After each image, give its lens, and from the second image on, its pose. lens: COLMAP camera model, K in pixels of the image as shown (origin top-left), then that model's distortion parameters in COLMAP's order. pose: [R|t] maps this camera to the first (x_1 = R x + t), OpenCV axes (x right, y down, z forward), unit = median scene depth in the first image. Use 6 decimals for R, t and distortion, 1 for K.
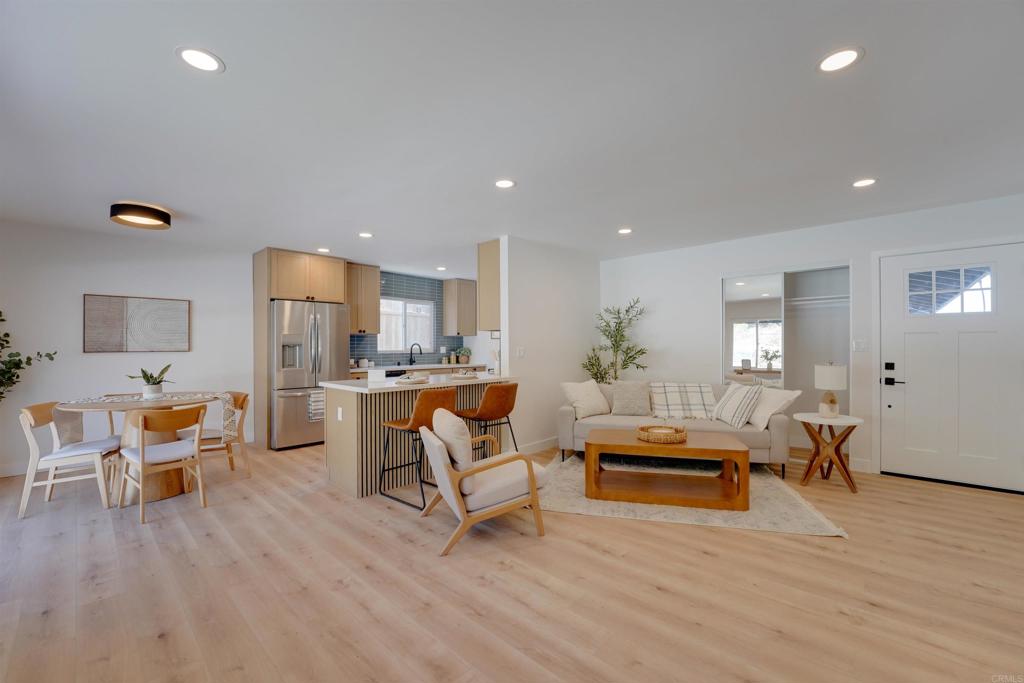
lens RADIAL K [[417.9, 0, 509.8], [0, 417.9, 346.7], [0, 0, 1]] dist [-0.027703, 0.000313]
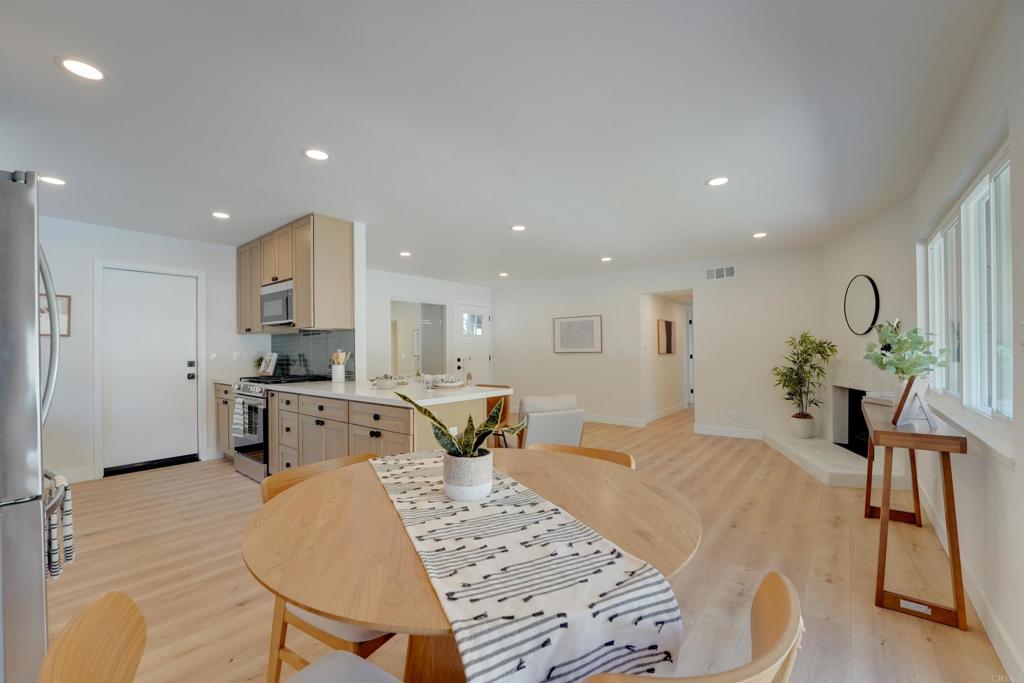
lens RADIAL K [[417.9, 0, 509.8], [0, 417.9, 346.7], [0, 0, 1]] dist [-0.027703, 0.000313]
pose [[-0.063134, 0.013317, 0.997916, -1.448848], [0.011353, 0.999856, -0.012625, 0.016727], [-0.997940, 0.010532, -0.063276, 1.175418]]
